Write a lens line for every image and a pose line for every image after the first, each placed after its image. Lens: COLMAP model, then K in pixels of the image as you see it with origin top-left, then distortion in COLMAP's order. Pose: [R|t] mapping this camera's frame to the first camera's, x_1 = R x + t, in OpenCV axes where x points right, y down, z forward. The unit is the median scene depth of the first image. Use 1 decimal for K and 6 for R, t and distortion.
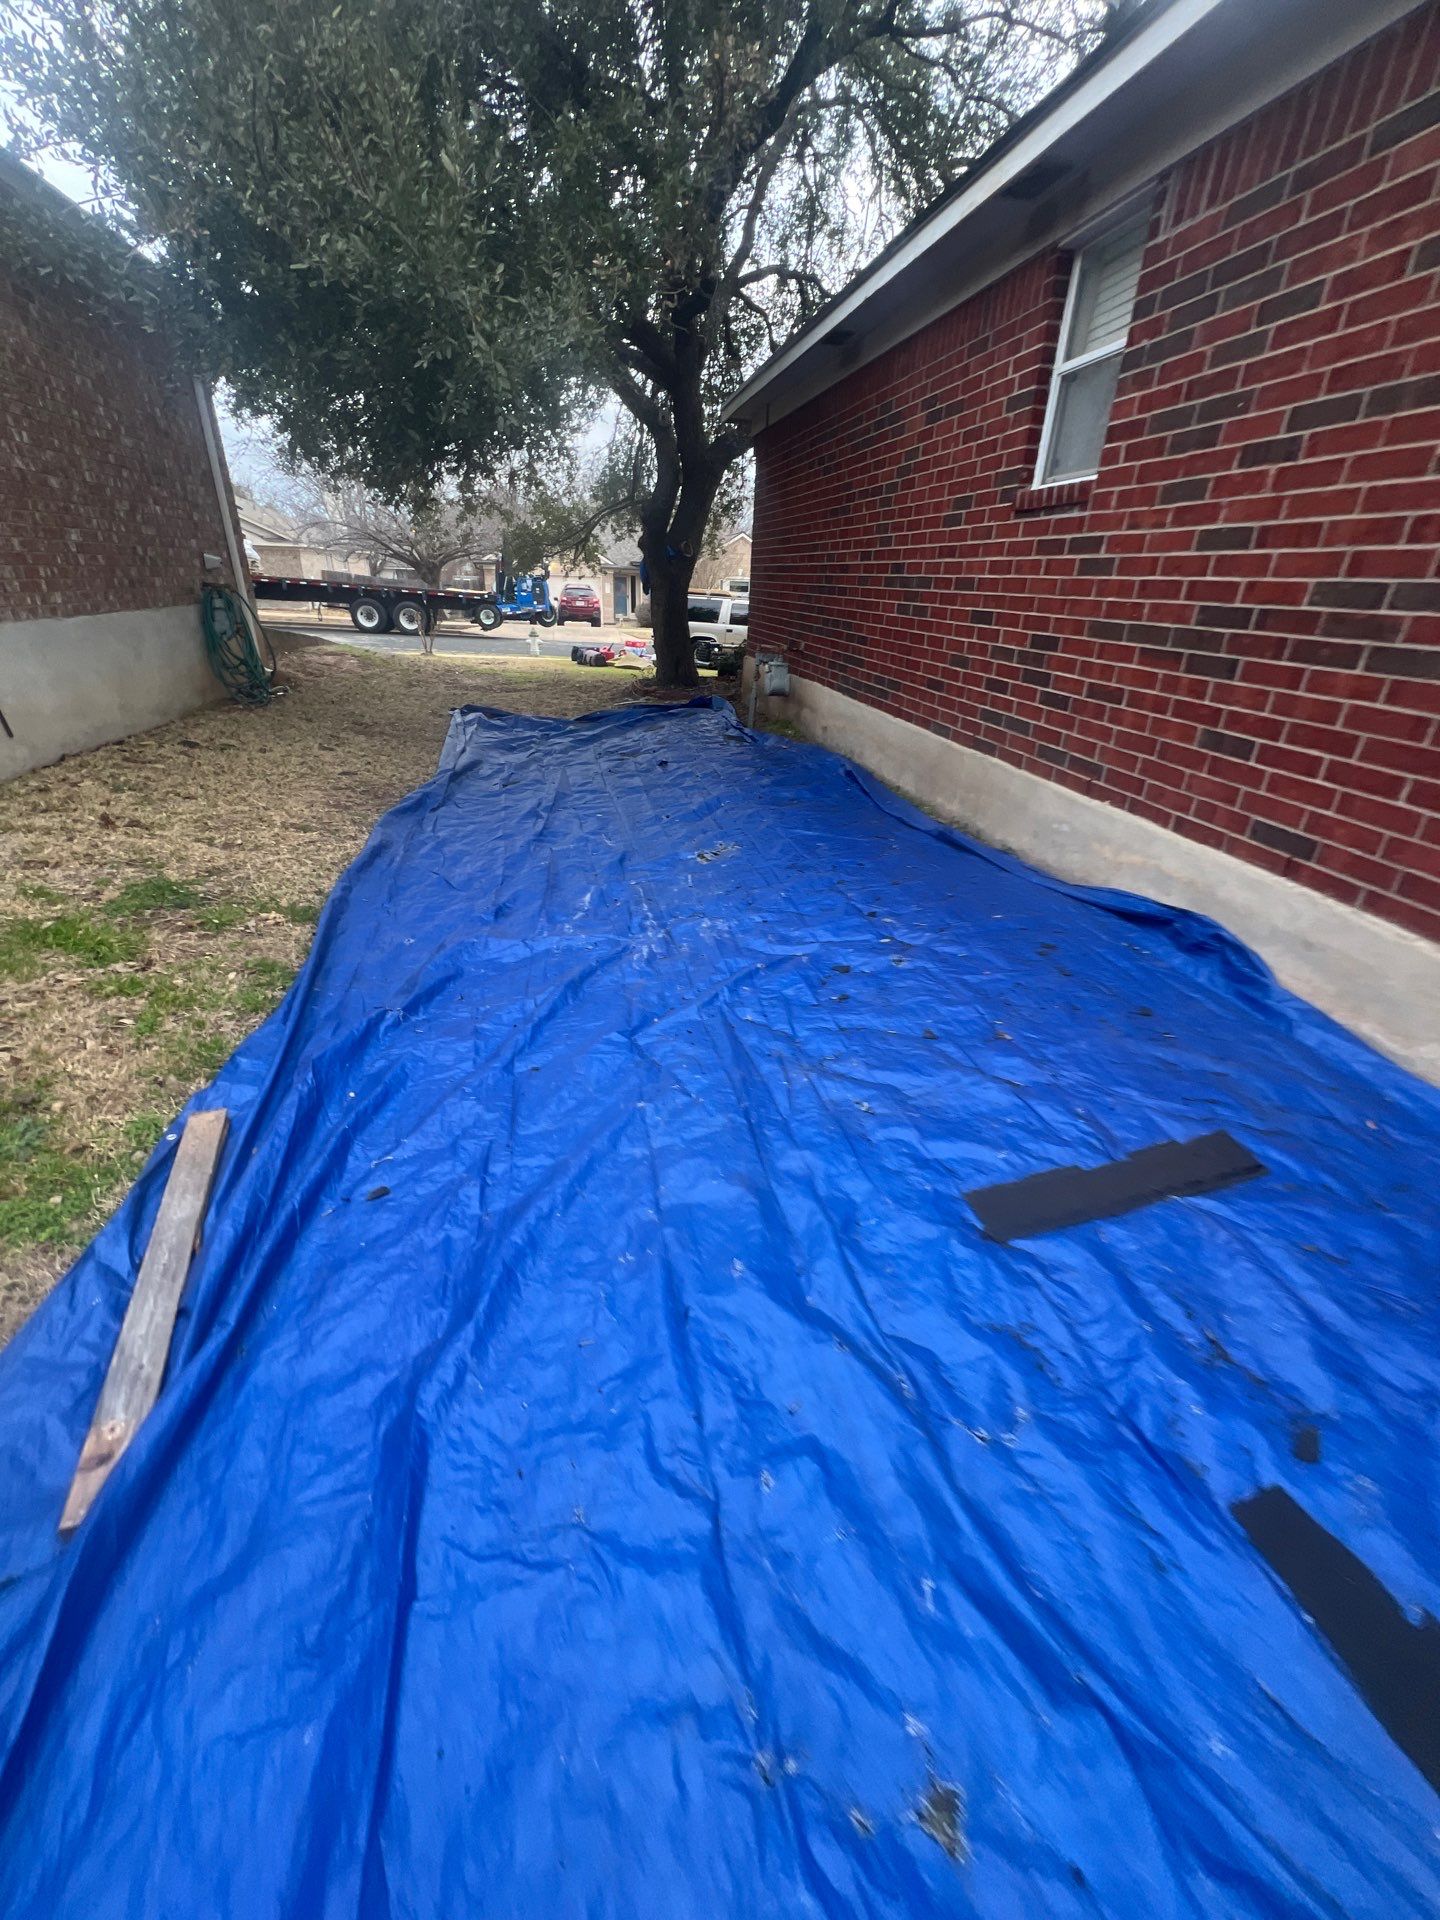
lens RADIAL K [[772.9, 0, 717.7], [0, 772.9, 960.9], [0, 0, 1]] dist [0.001506, -0.000161]
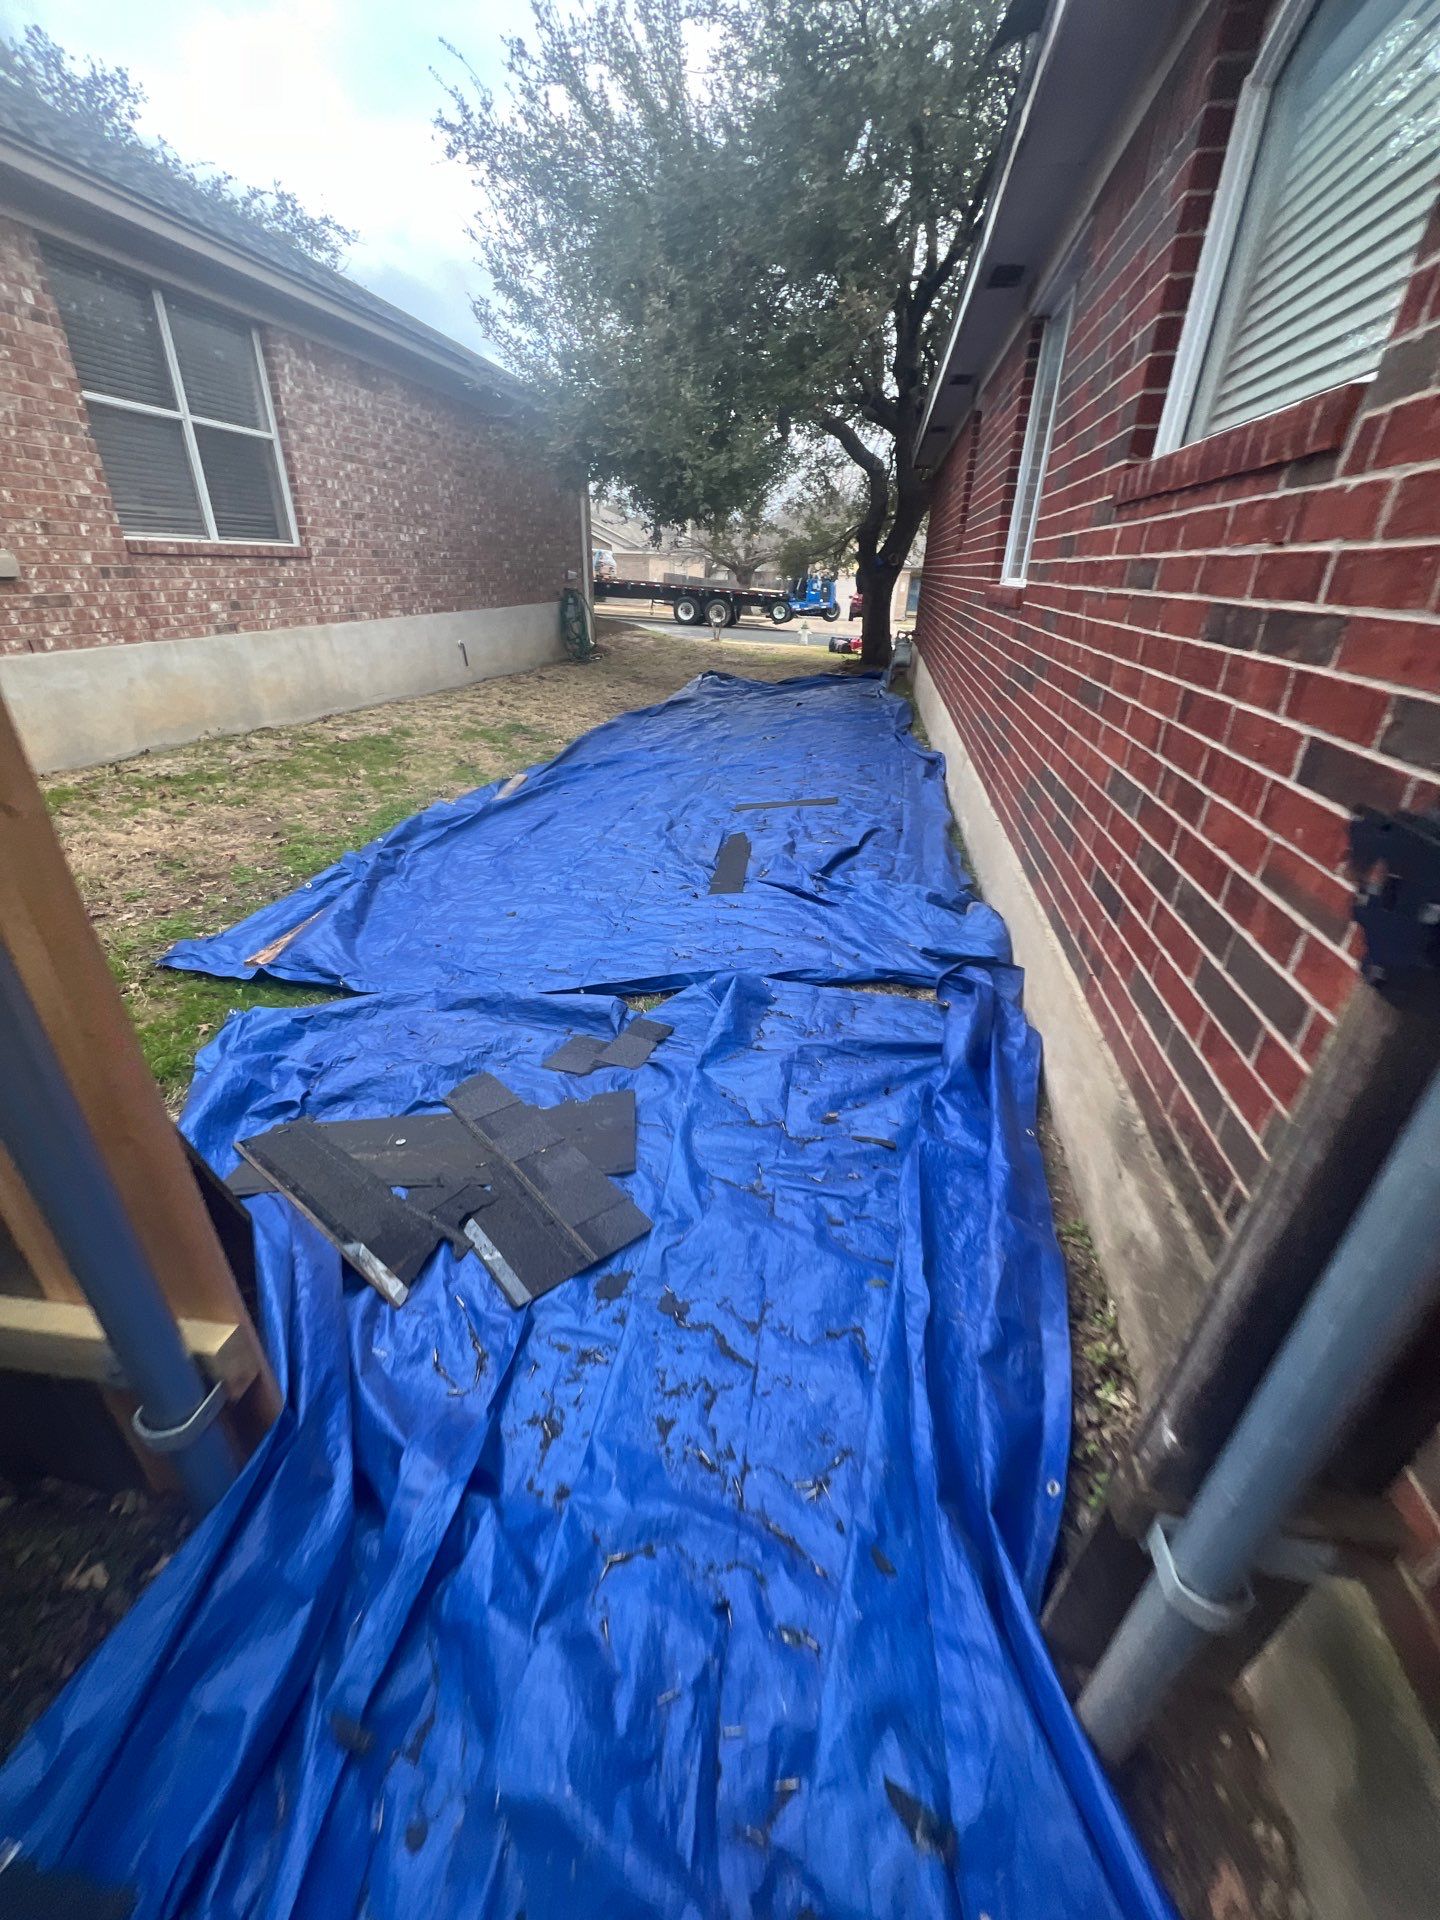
lens RADIAL K [[772.9, 0, 714.9], [0, 772.9, 962.9], [0, 0, 1]] dist [0.001506, -0.000161]
pose [[0.926840, 0.161925, -0.338745, 0.189613], [-0.160392, 0.986511, 0.032720, 0.115599], [0.339474, 0.024005, 0.940309, -0.251237]]
